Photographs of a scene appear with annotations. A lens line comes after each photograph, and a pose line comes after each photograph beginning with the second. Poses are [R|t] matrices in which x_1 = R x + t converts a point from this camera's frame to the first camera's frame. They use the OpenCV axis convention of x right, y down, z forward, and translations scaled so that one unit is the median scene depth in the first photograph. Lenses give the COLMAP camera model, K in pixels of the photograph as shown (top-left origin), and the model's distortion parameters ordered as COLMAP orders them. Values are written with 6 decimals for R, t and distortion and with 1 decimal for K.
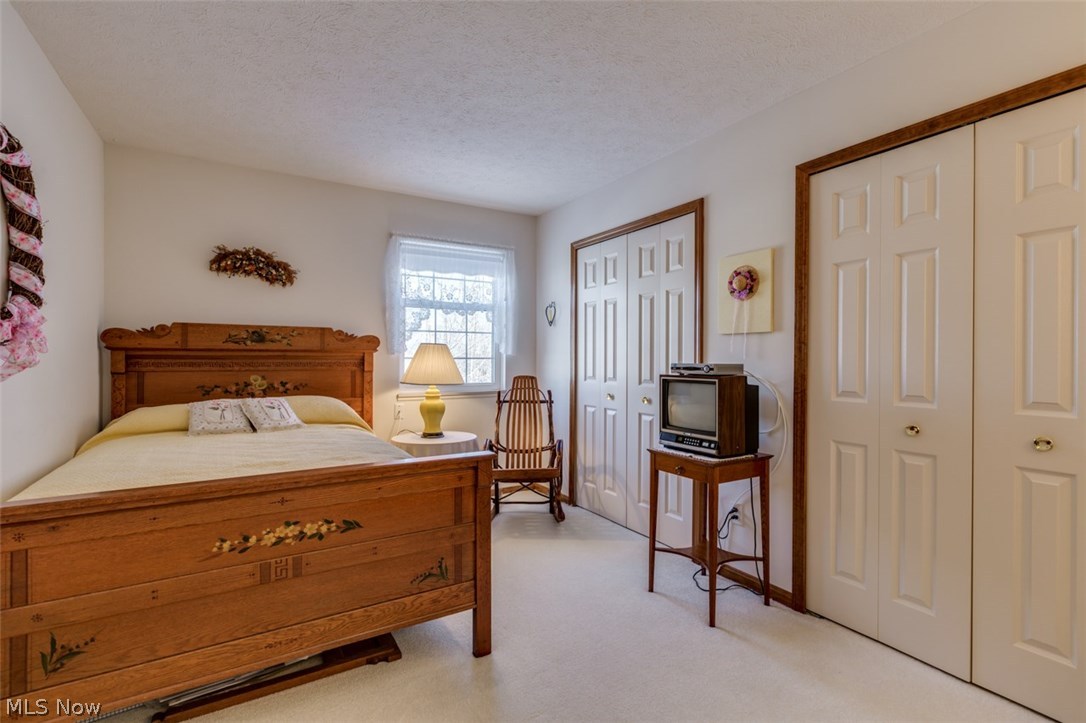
lens RADIAL K [[480.0, 0, 542.4], [0, 480.0, 361.0], [0, 0, 1]] dist [-0.002833, 0.000394]
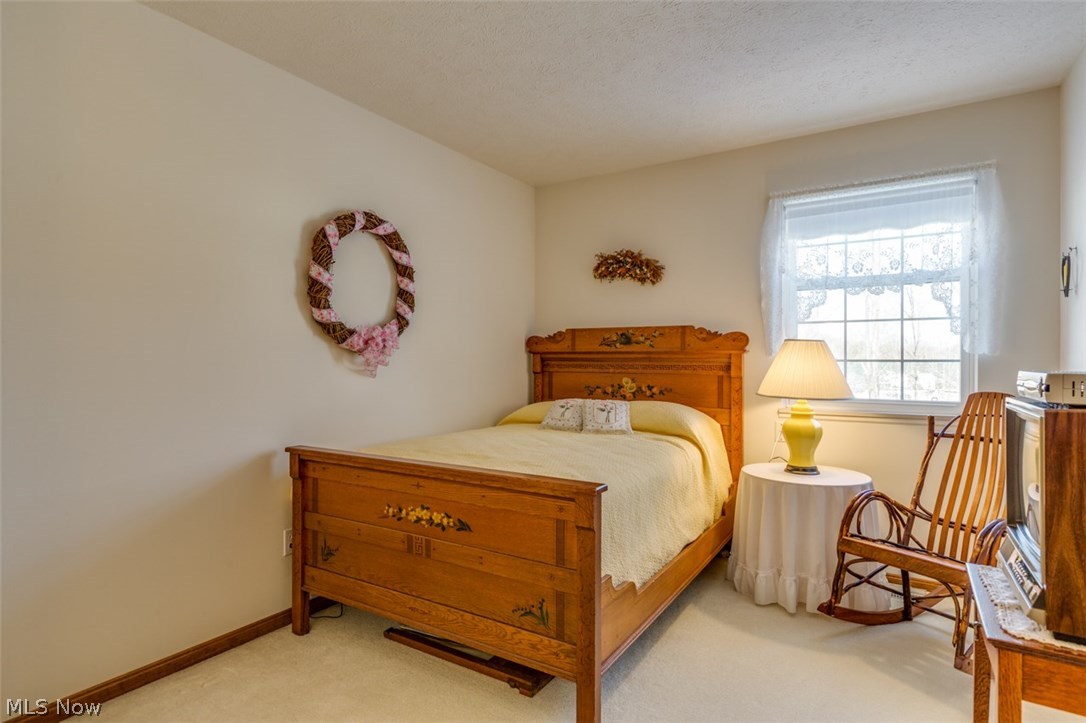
lens RADIAL K [[574.8, 0, 543.0], [0, 574.8, 359.5], [0, 0, 1]] dist [-0.001314, -0.000519]
pose [[0.456894, -0.001756, -0.889519, 0.392935], [-0.006366, 0.999966, -0.005244, -0.000624], [0.889498, 0.008058, 0.456867, 0.312192]]
